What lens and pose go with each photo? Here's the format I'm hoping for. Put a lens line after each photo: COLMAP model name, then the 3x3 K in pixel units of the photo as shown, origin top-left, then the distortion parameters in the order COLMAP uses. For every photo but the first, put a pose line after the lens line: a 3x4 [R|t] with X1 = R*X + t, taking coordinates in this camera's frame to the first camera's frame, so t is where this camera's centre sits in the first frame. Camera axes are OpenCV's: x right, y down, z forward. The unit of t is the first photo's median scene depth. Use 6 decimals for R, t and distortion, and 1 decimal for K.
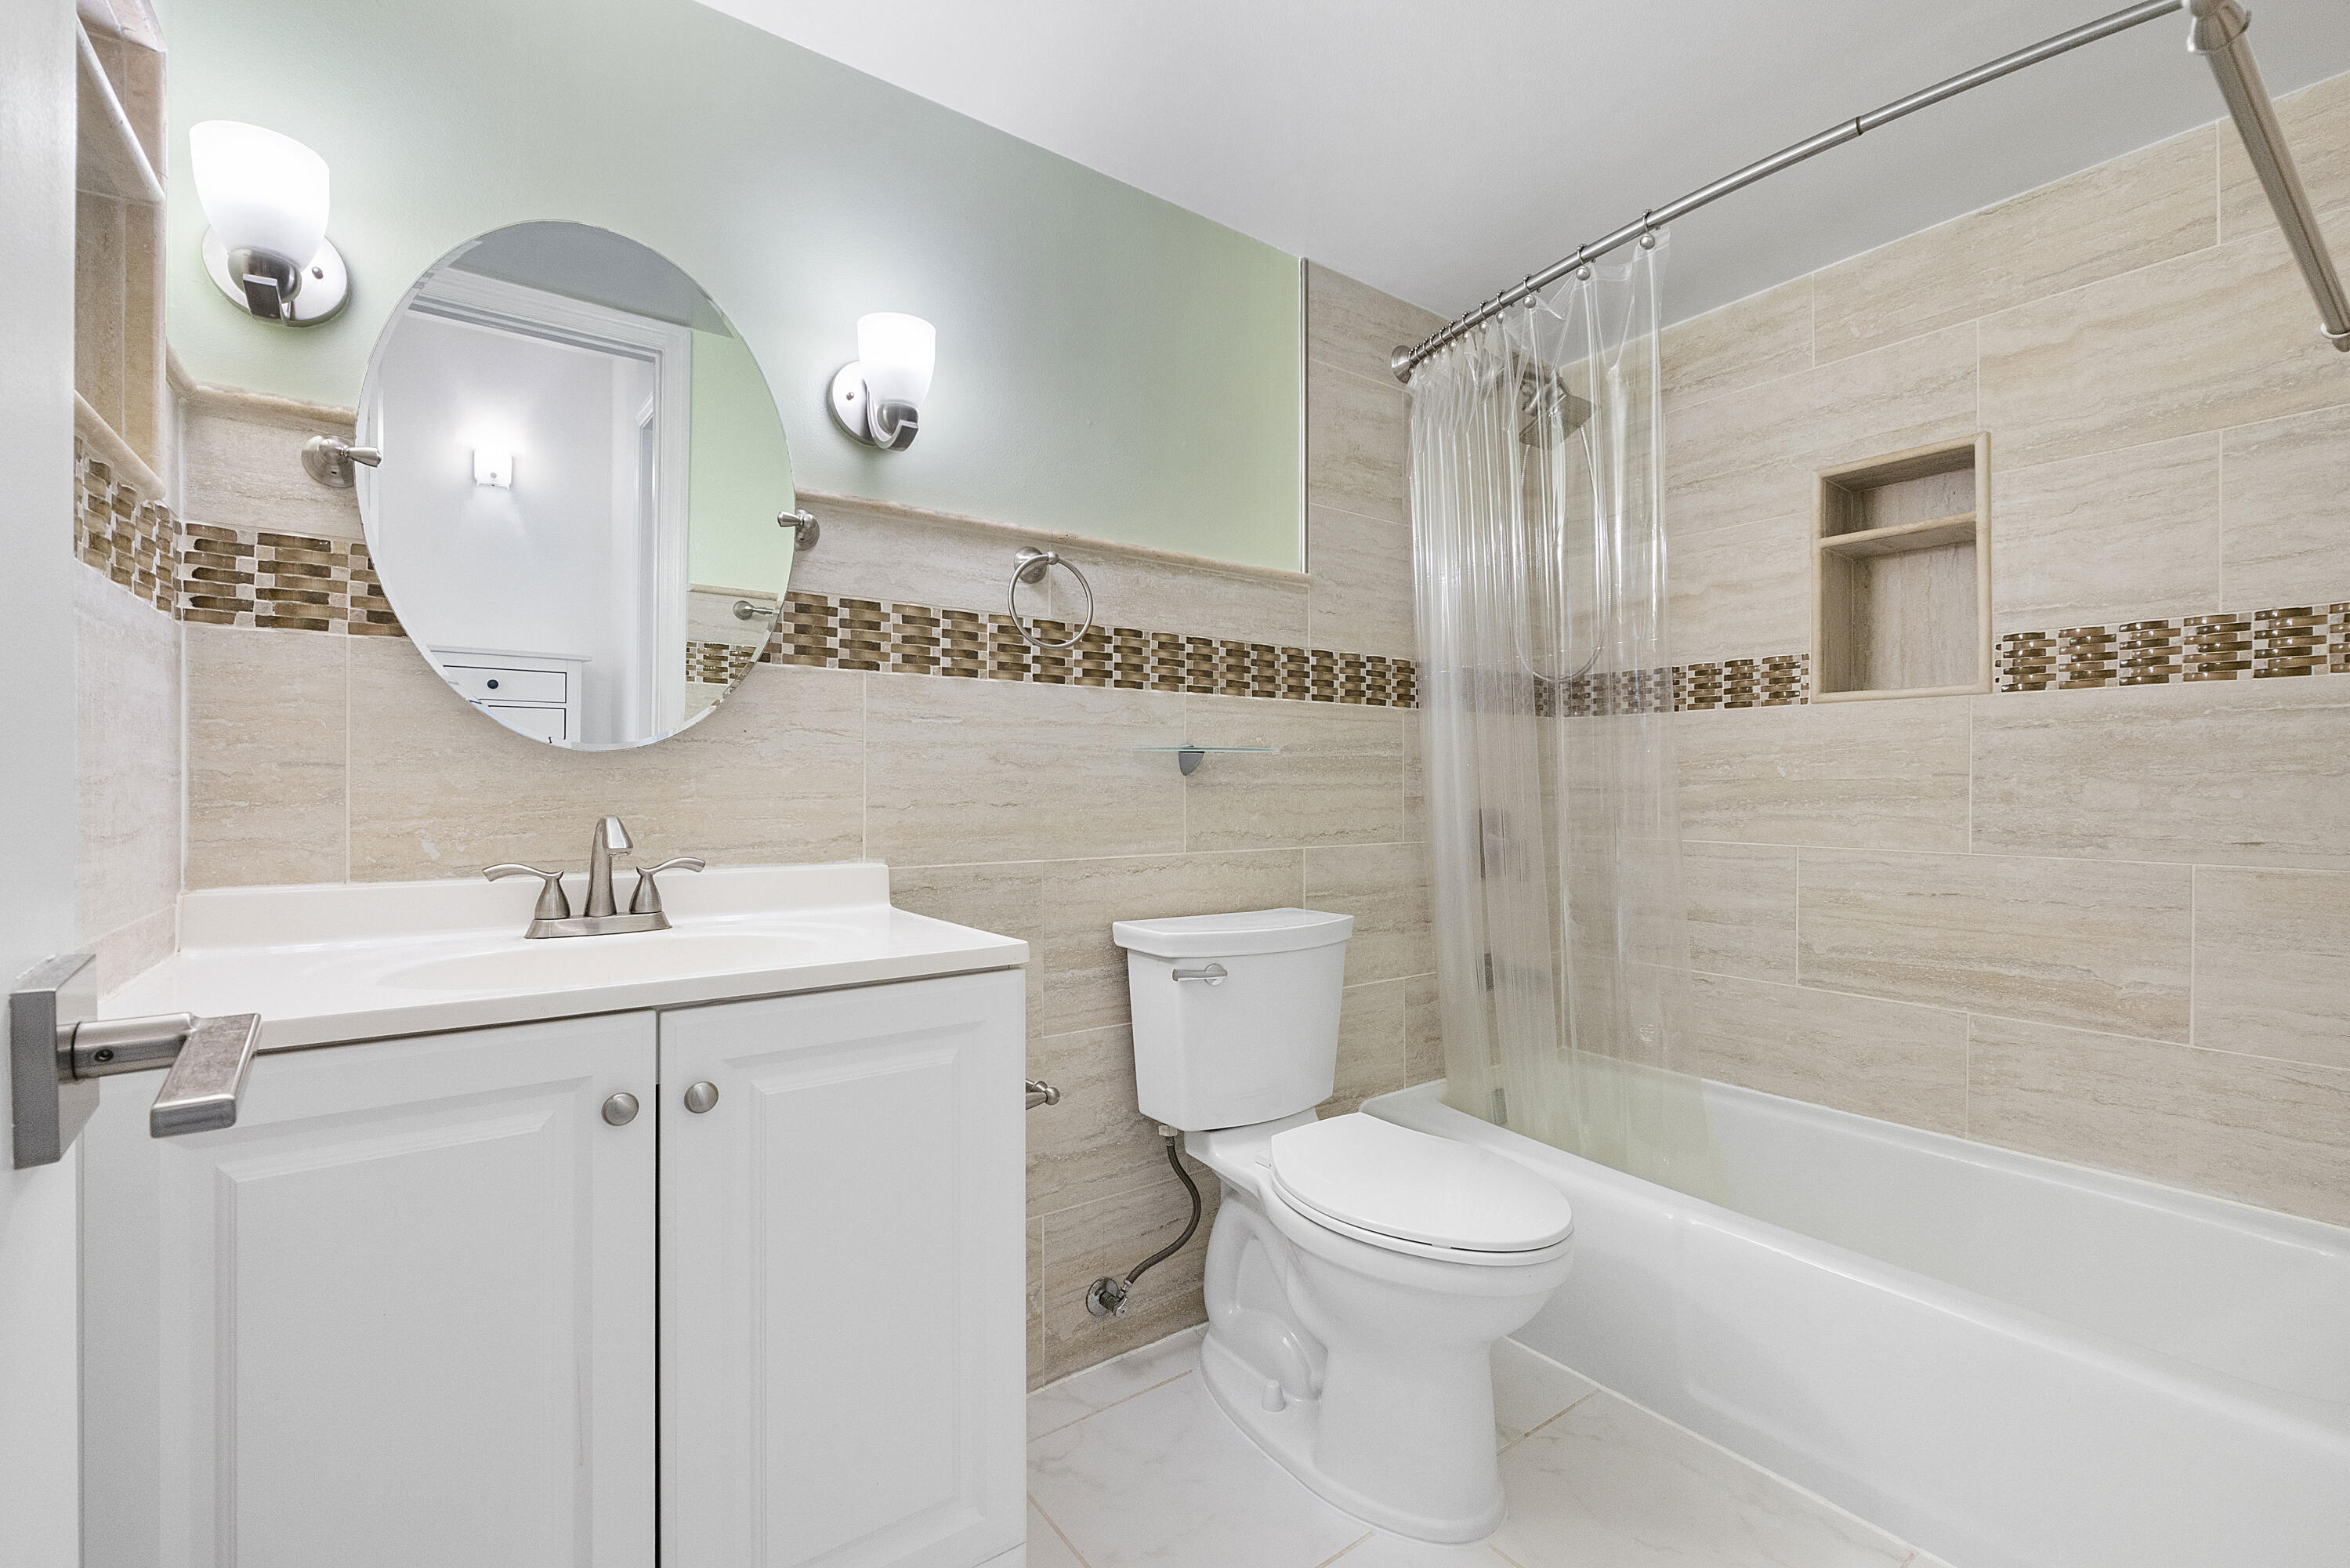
lens RADIAL K [[998.8, 0, 1175.0], [0, 998.8, 784.0], [0, 0, 1]] dist [-0.002805, -0.000017]
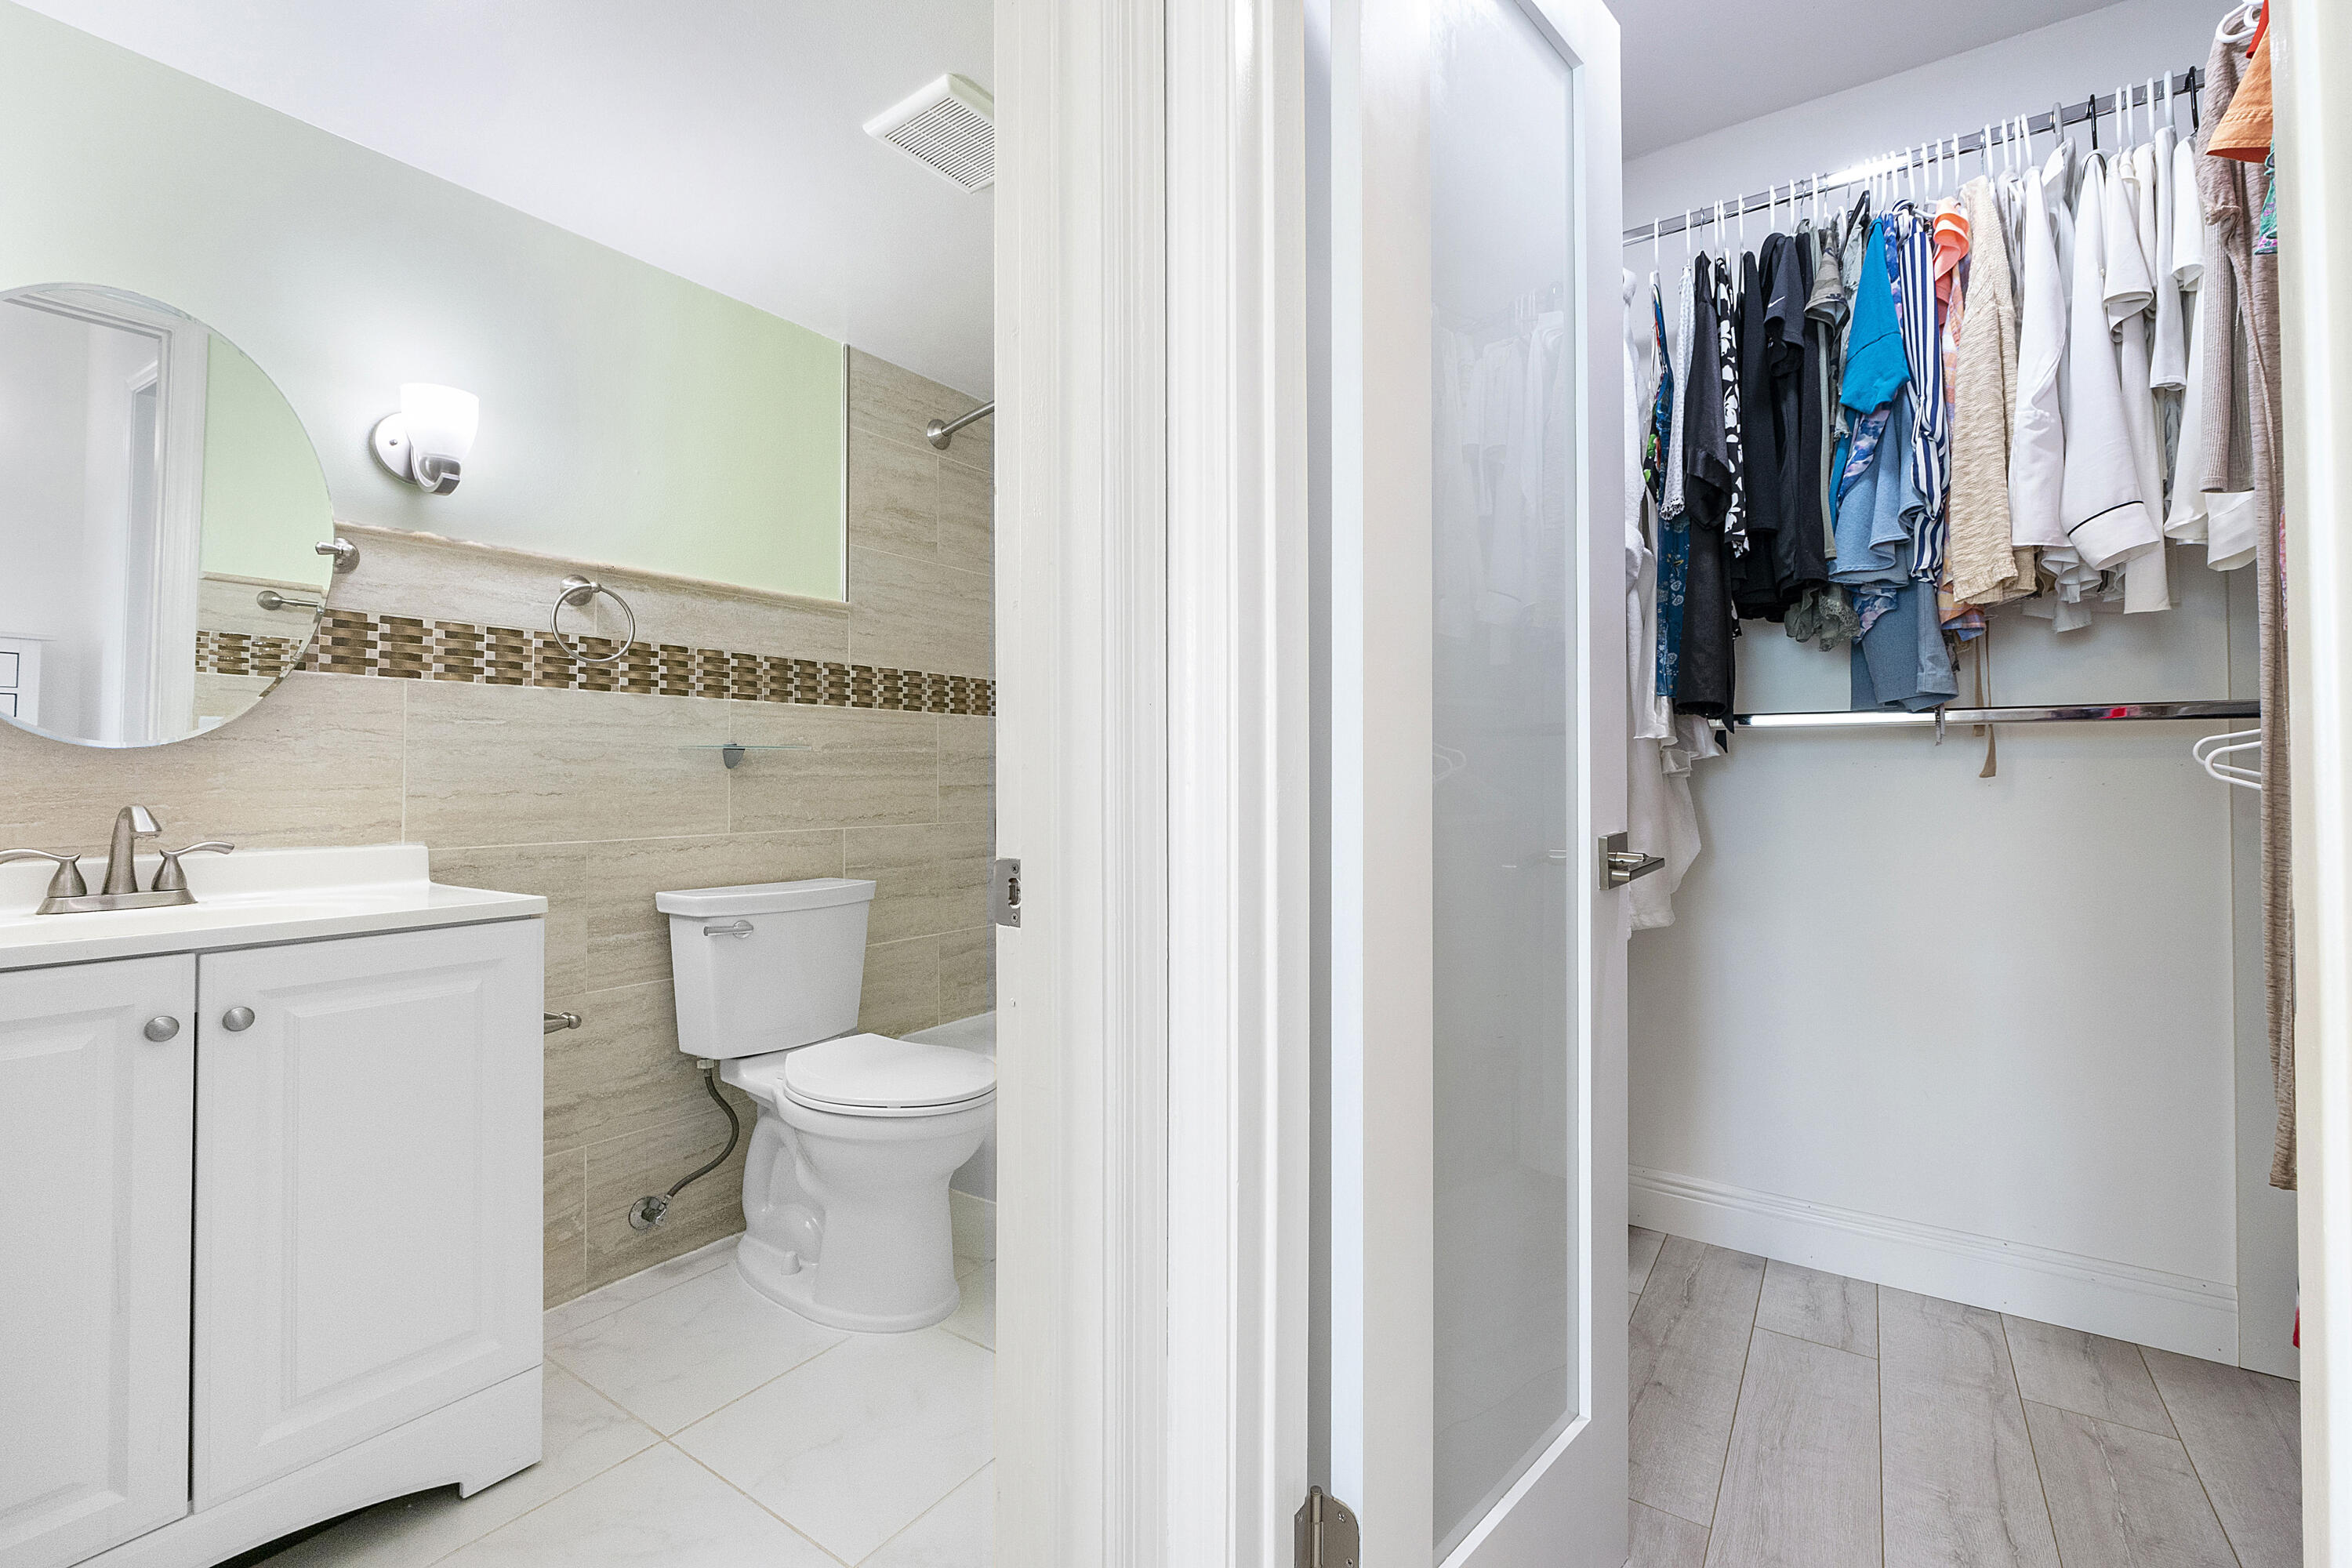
lens RADIAL K [[1003.4, 0, 1179.5], [0, 1003.4, 755.3], [0, 0, 1]] dist [-0.005502, 0.000075]
pose [[0.943044, 0.002930, 0.332655, 0.136101], [0.004051, 0.999786, -0.020292, 0.002258], [-0.332643, 0.020484, 0.942830, -0.353286]]
